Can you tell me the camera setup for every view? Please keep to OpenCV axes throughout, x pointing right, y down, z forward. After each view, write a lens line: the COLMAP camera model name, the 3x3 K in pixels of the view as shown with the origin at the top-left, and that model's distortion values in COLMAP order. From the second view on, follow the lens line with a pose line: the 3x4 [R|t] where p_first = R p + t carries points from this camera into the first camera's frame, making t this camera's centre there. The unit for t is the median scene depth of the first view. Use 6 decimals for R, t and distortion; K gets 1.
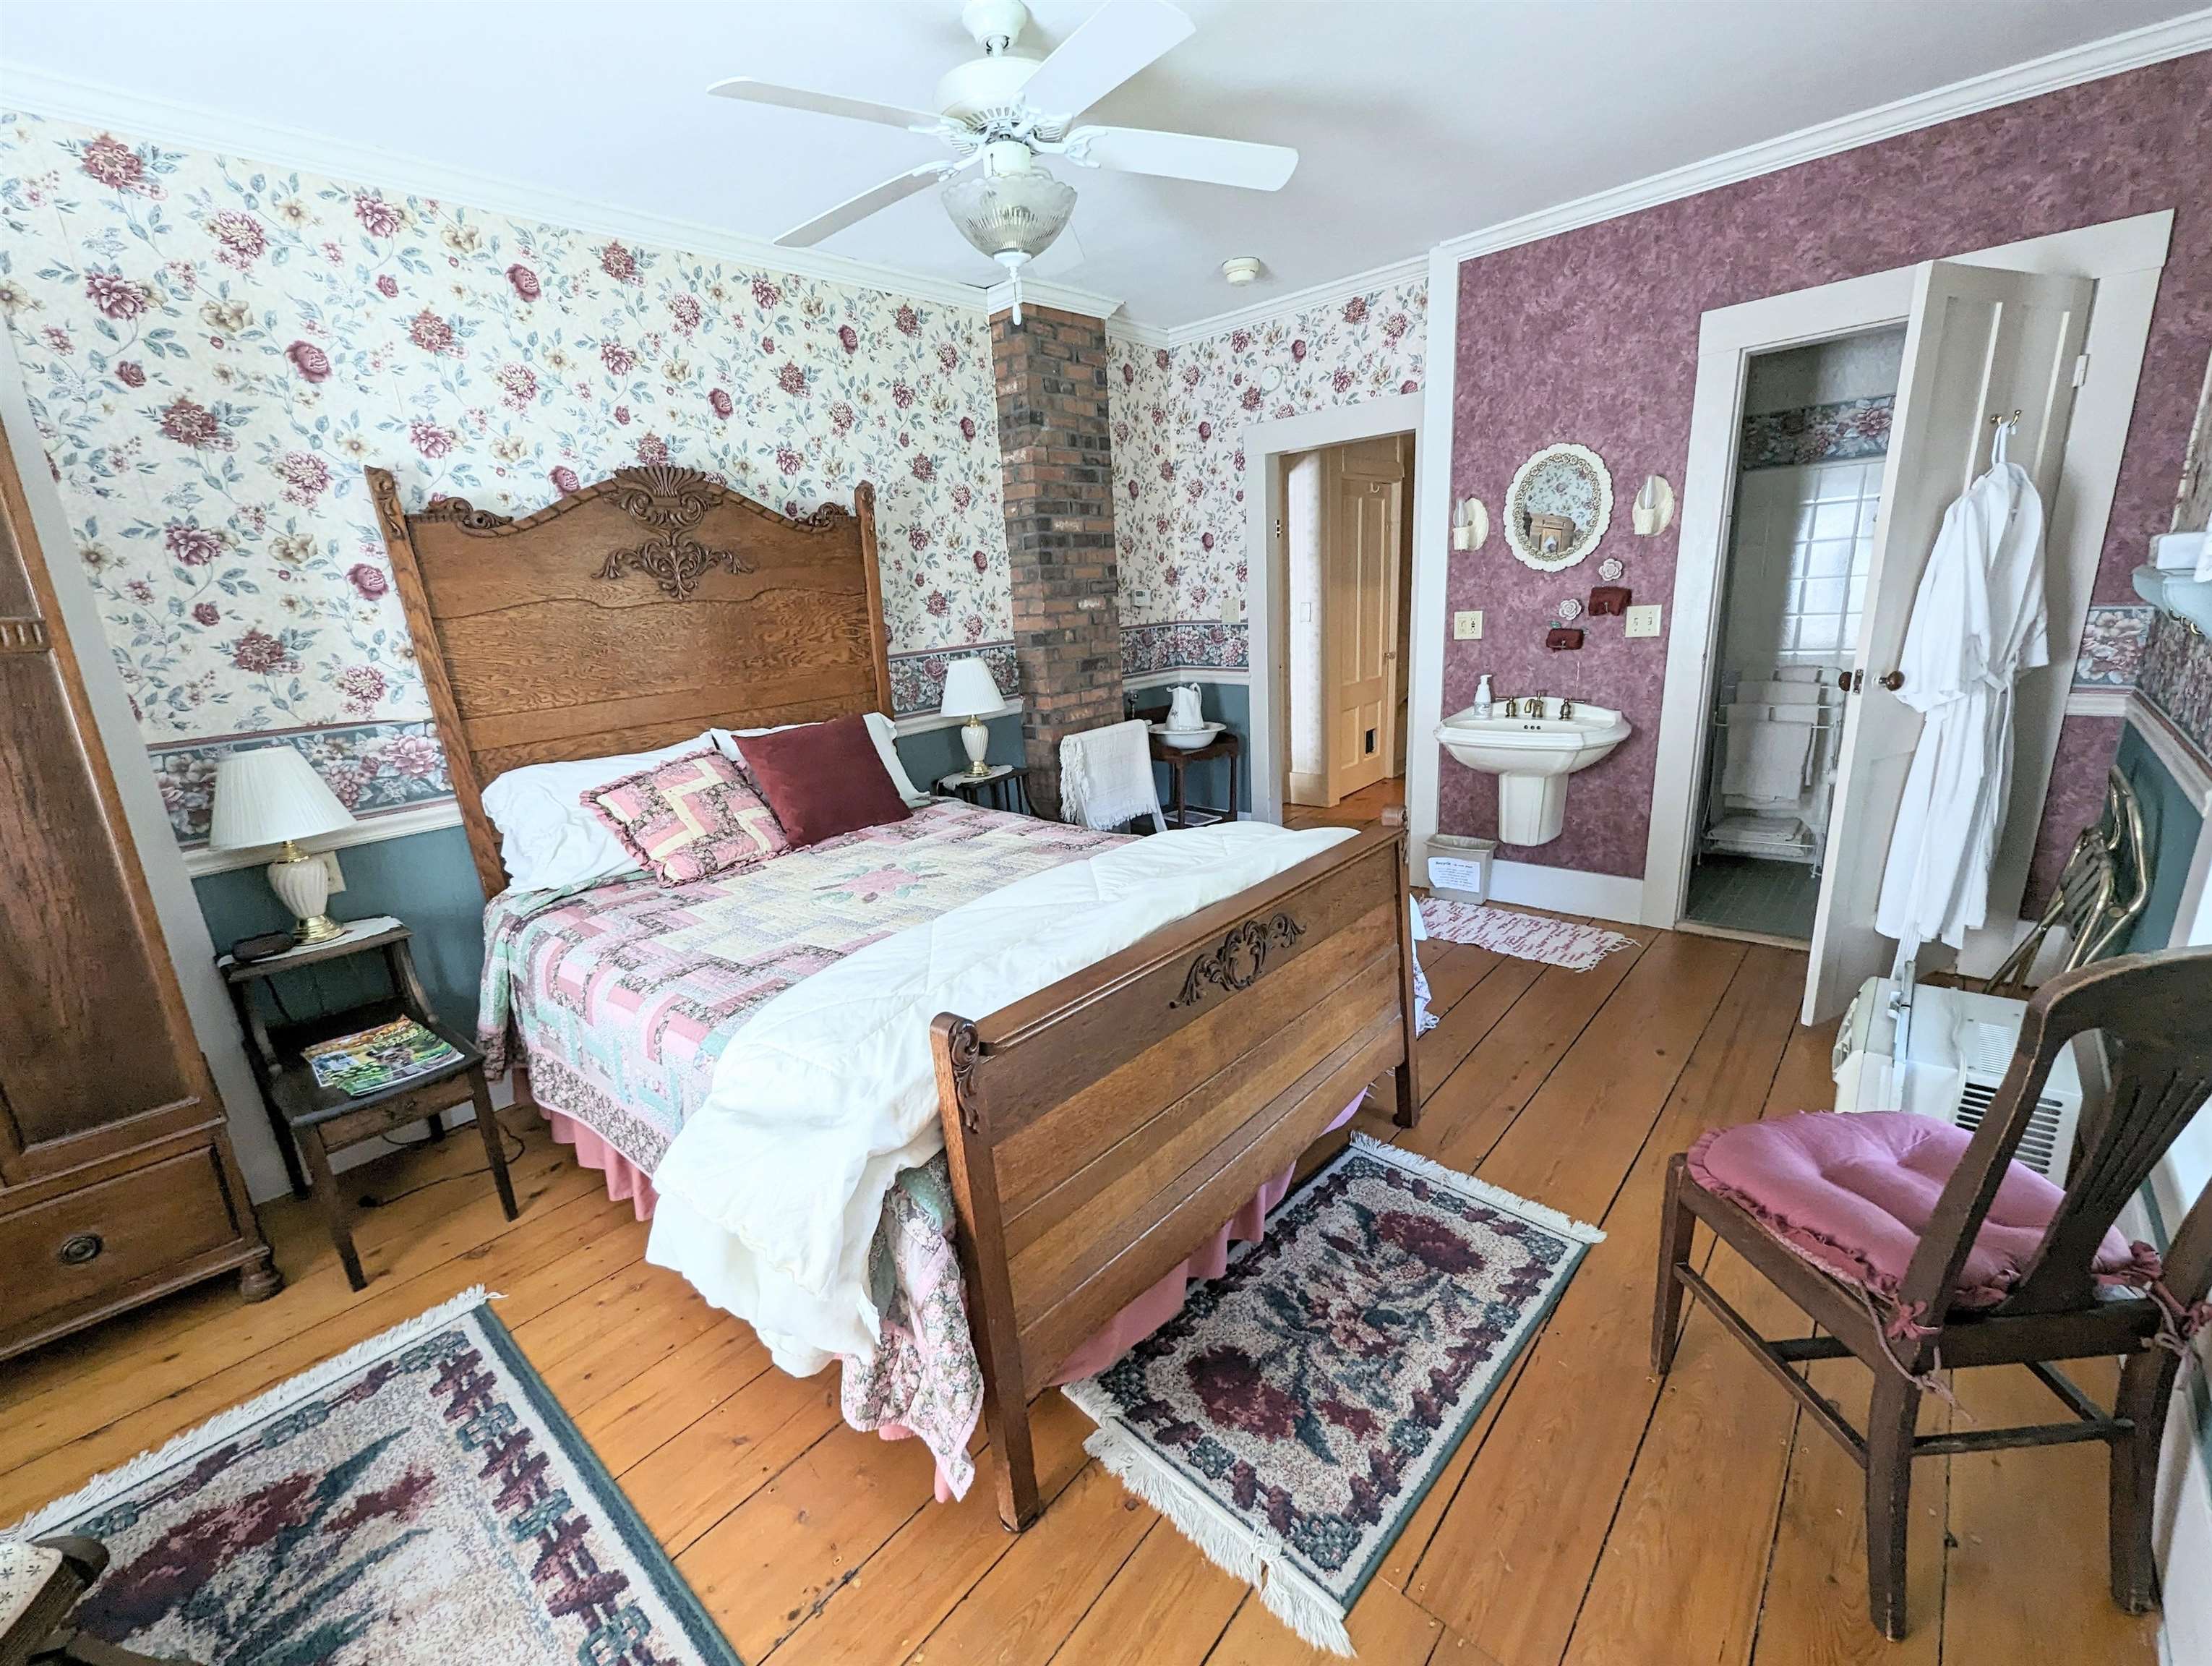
lens RADIAL K [[912.7, 0, 1119.8], [0, 912.7, 837.7], [0, 0, 1]] dist [0.009351, -0.001026]
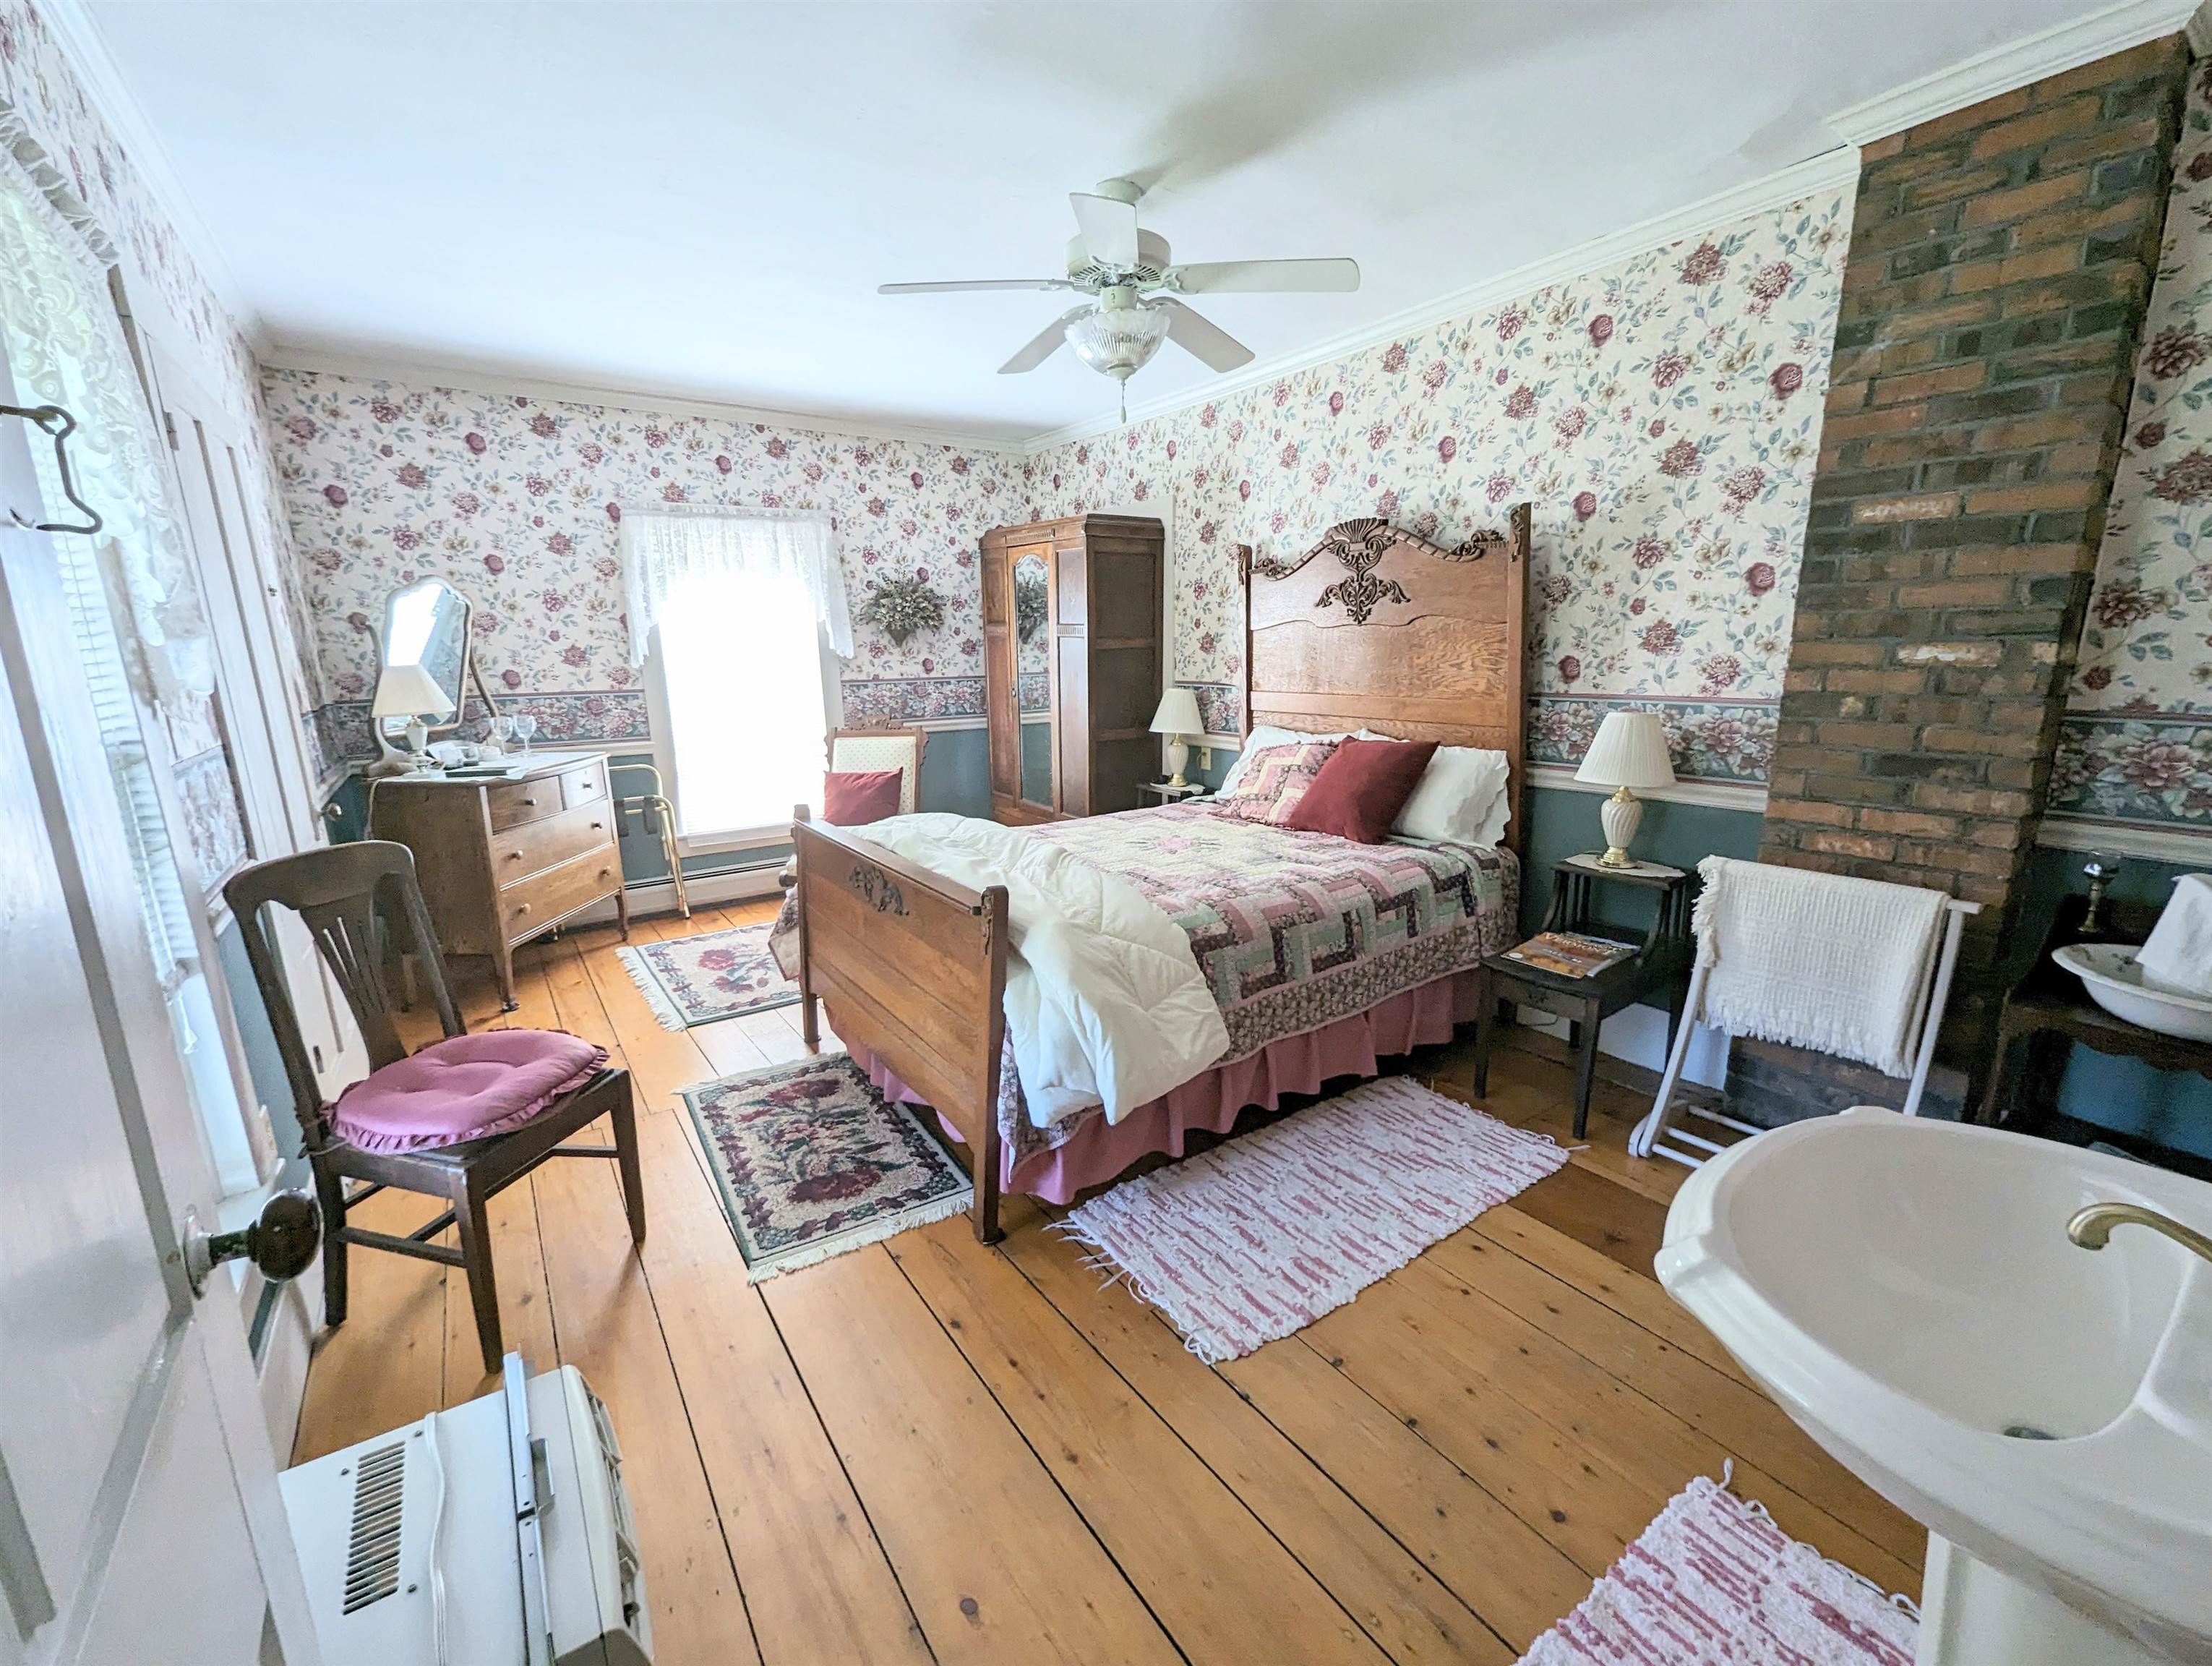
lens RADIAL K [[912.7, 0, 1117.2], [0, 912.7, 847.4], [0, 0, 1]] dist [0.009351, -0.001026]
pose [[-0.214058, 0.283920, -0.934649, 0.951949], [-0.229216, 0.915512, 0.330602, -0.351136], [0.949547, 0.285004, -0.130894, 1.035461]]
